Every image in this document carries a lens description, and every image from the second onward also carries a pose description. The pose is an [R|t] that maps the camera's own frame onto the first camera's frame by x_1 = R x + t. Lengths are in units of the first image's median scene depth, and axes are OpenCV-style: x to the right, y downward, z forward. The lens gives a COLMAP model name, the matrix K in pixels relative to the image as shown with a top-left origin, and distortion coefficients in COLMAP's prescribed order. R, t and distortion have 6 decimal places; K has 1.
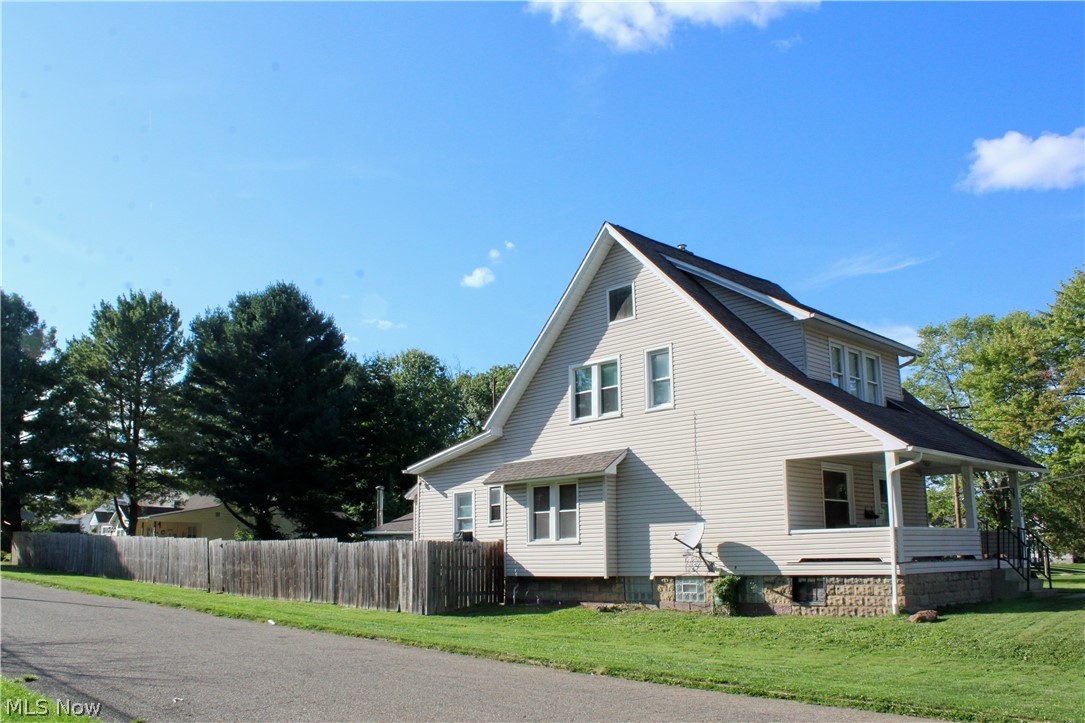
lens RADIAL K [[942.0, 0, 542.5], [0, 942.0, 361.5], [0, 0, 1]] dist [-0.117008, 0.001548]
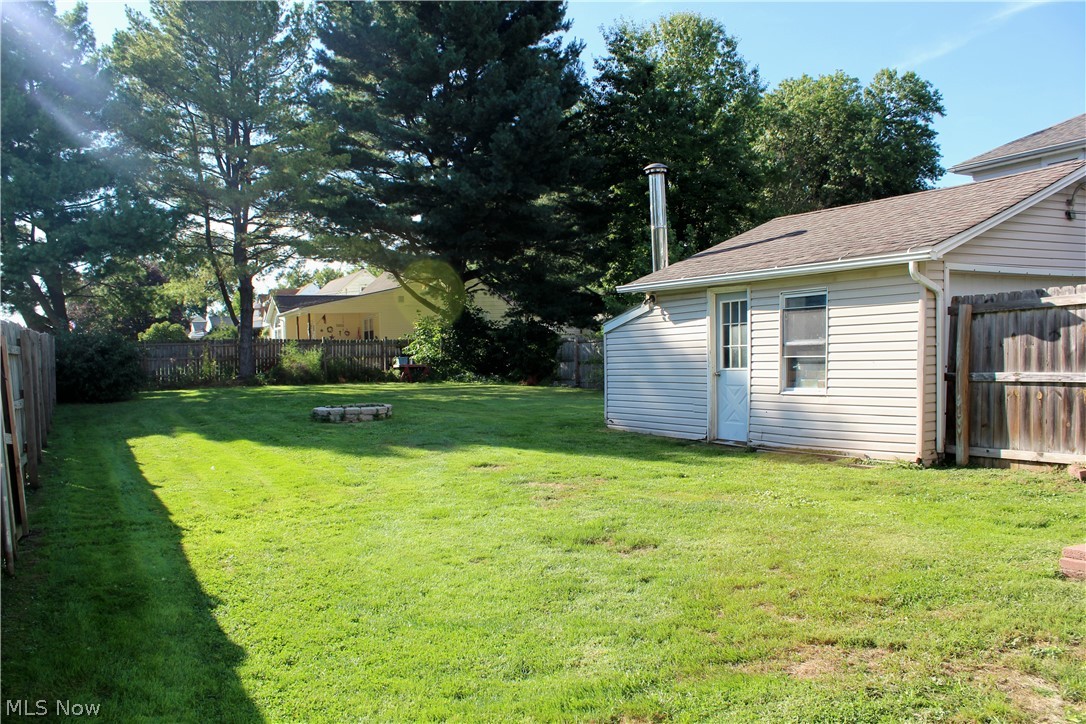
lens RADIAL K [[942.9, 0, 543.0], [0, 942.9, 362.0], [0, 0, 1]] dist [-0.117008, 0.001548]
pose [[0.964481, -0.022664, -0.263178, -0.075779], [0.079415, 0.975099, 0.207062, 0.080924], [0.251931, -0.220608, 0.942265, 0.392174]]
